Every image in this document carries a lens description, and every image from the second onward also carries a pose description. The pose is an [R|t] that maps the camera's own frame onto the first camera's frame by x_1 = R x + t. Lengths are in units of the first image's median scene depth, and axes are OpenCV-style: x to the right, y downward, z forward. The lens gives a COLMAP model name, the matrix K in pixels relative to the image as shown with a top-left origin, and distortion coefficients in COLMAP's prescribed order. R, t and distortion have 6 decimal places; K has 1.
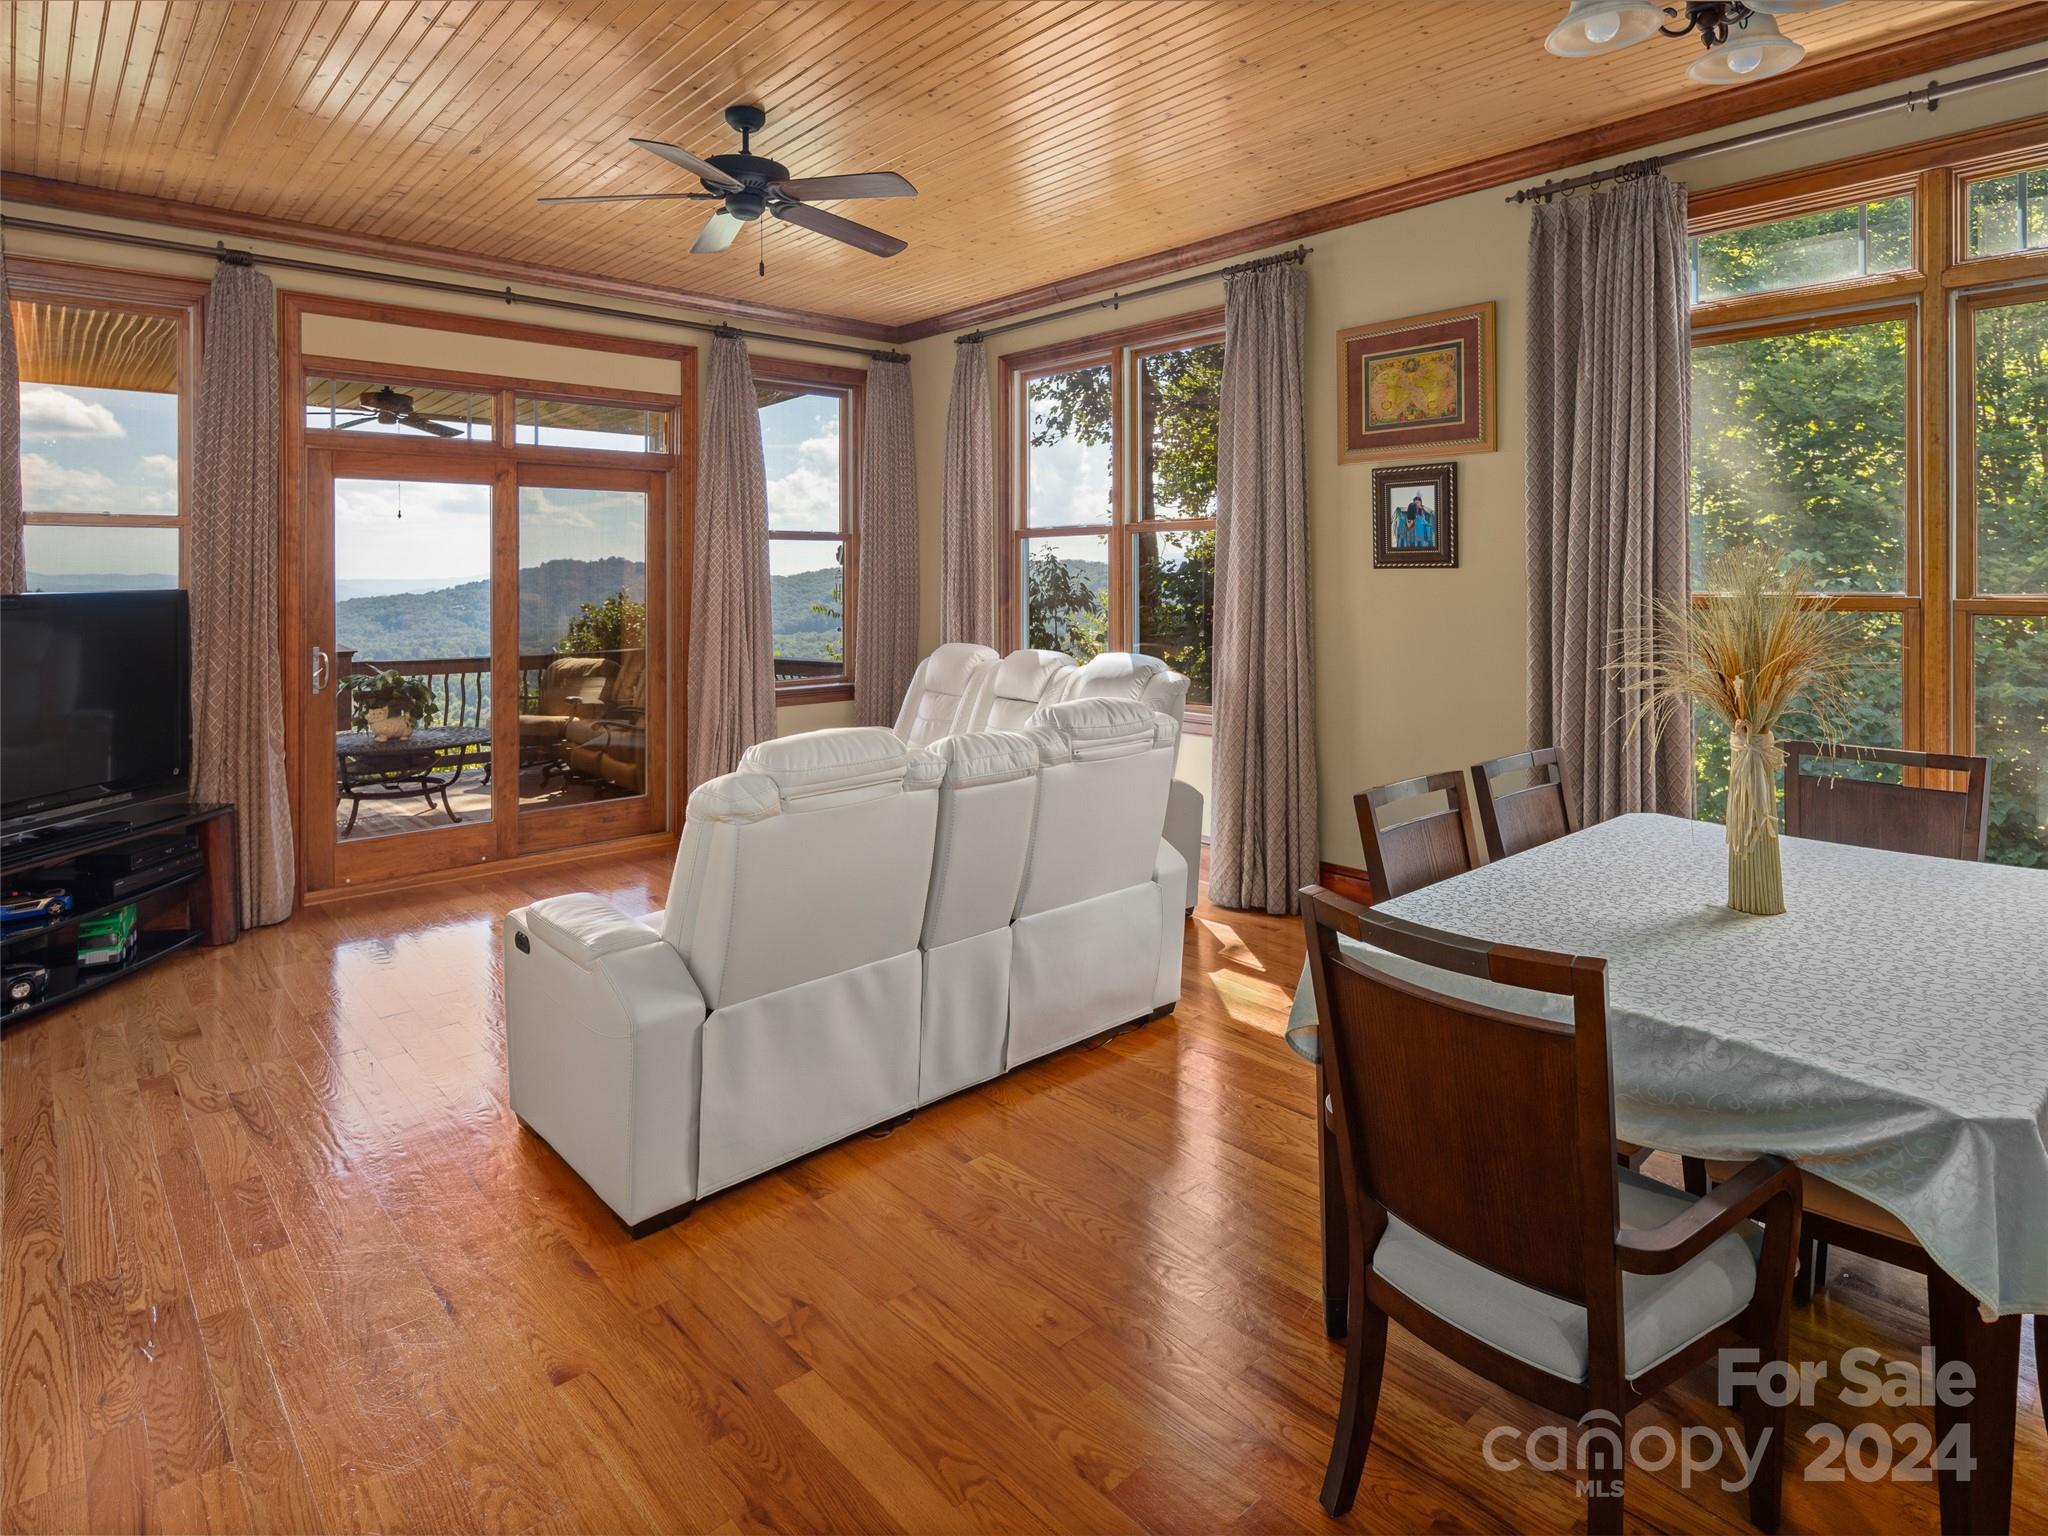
lens RADIAL K [[1134.3, 0, 1016.2], [0, 1134.3, 731.2], [0, 0, 1]] dist [-0.000403, 0.001105]
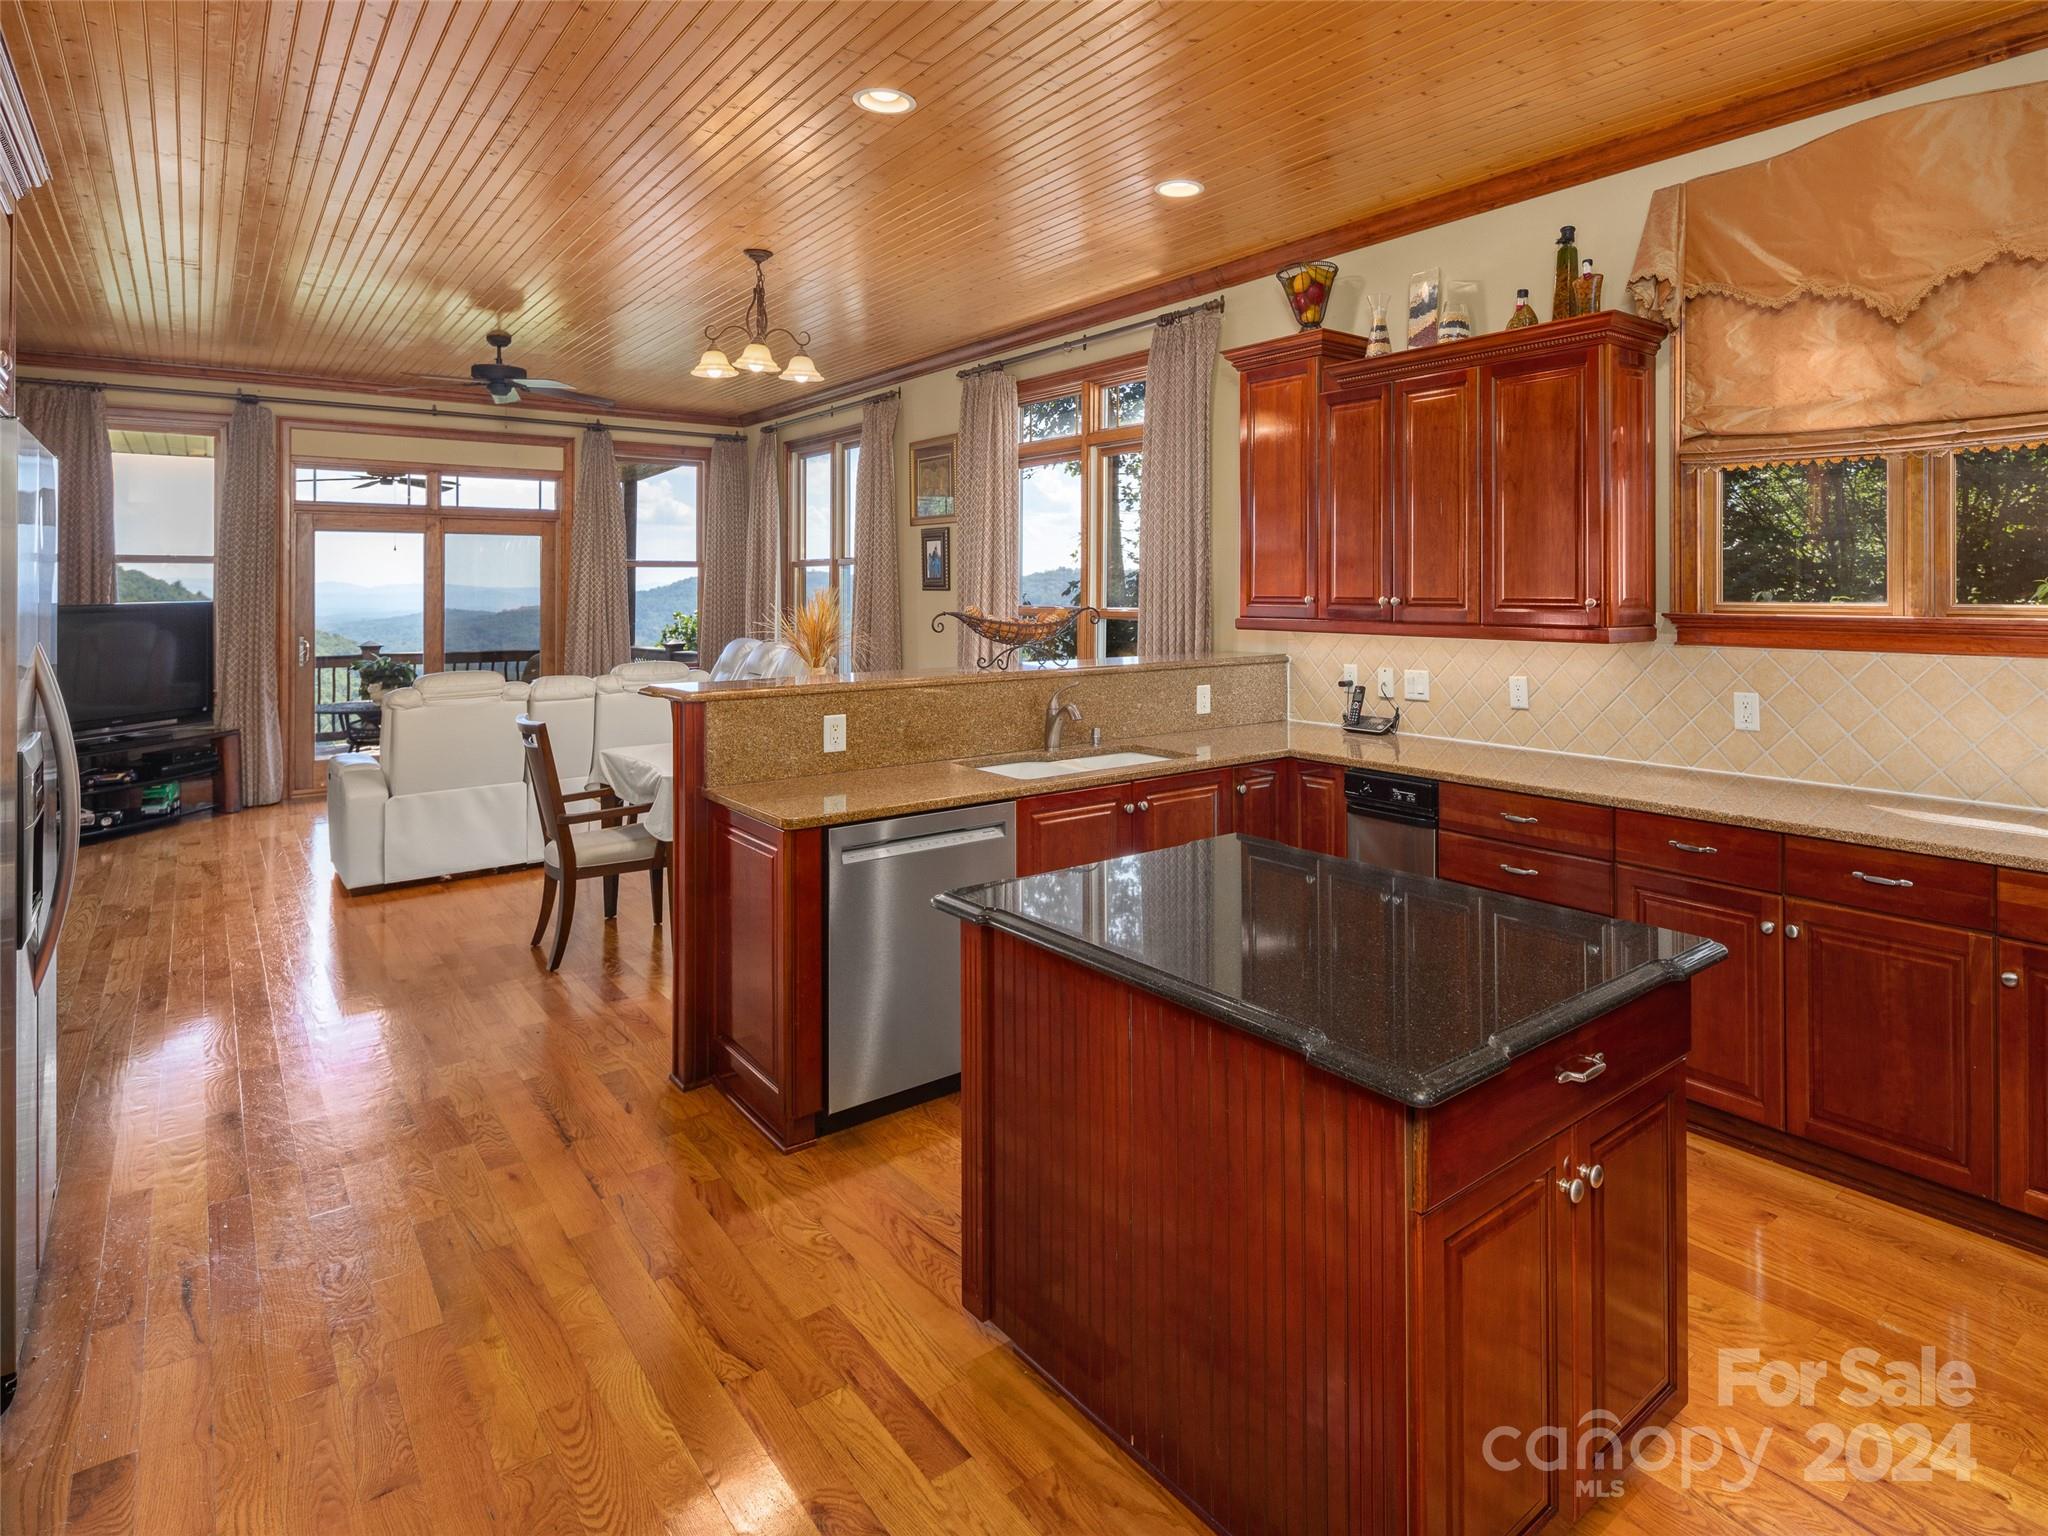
lens RADIAL K [[1105.9, 0, 1029.0], [0, 1105.9, 728.6], [0, 0, 1]] dist [0.045107, -0.000830]
pose [[0.996964, 0.006568, -0.077588, 0.584833], [-0.006704, 0.999976, -0.001491, 0.054650], [0.077576, 0.002007, 0.996984, -0.560392]]
